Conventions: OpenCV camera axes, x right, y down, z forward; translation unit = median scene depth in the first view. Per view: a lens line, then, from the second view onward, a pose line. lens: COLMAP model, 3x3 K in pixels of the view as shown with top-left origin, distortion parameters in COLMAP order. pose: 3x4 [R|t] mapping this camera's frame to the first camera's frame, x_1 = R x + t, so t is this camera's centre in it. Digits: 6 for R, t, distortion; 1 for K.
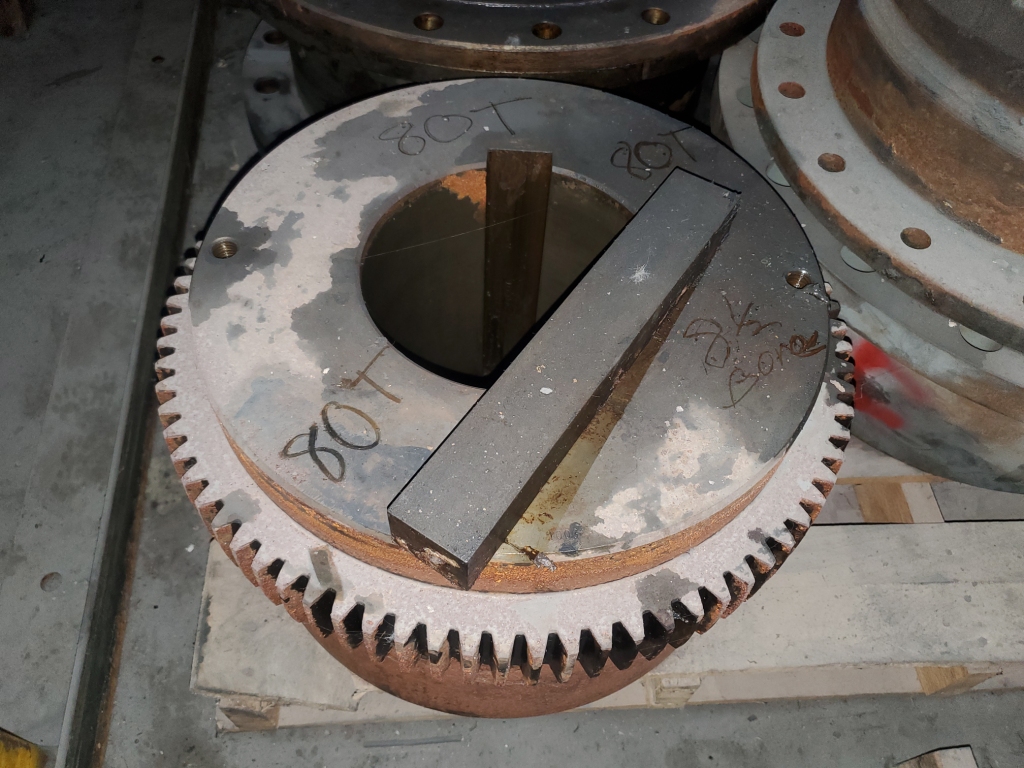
lens RADIAL K [[793.4, 0, 508.5], [0, 793.4, 393.6], [0, 0, 1]] dist [0.027697, -0.014635]
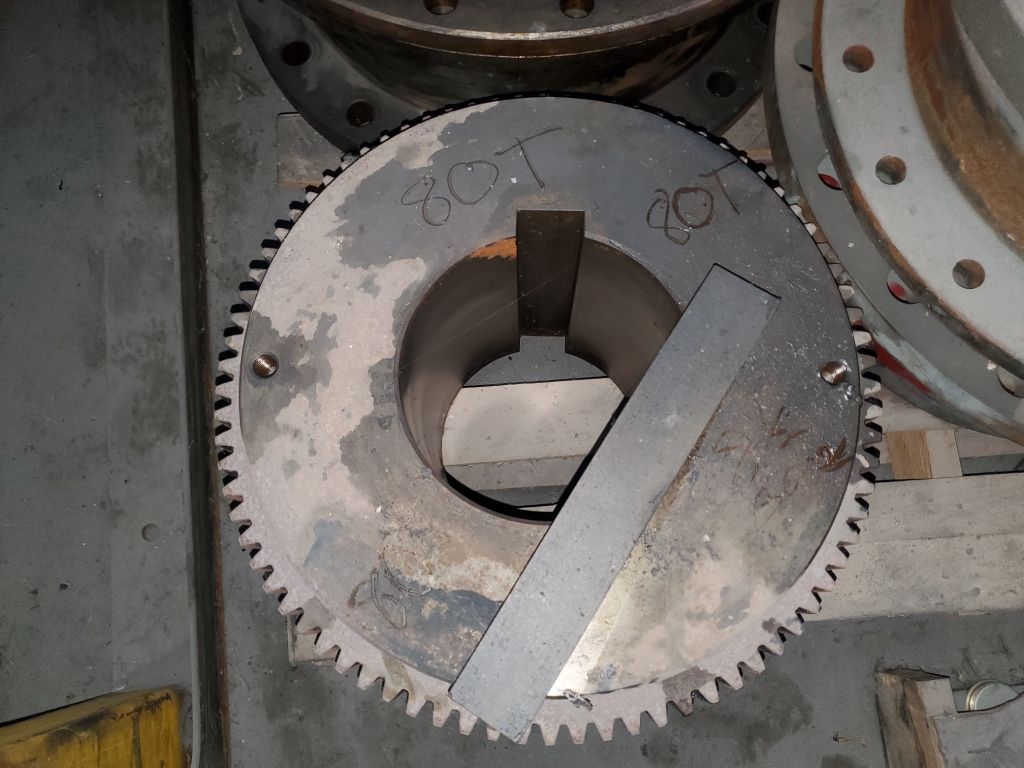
lens RADIAL K [[793.4, 0, 511.2], [0, 793.4, 384.7], [0, 0, 1]] dist [0.027697, -0.014635]
pose [[0.998234, -0.029897, -0.051326, 0.009822], [0.046528, 0.930709, 0.362790, -0.451199], [0.036923, -0.364538, 0.930456, 0.044453]]
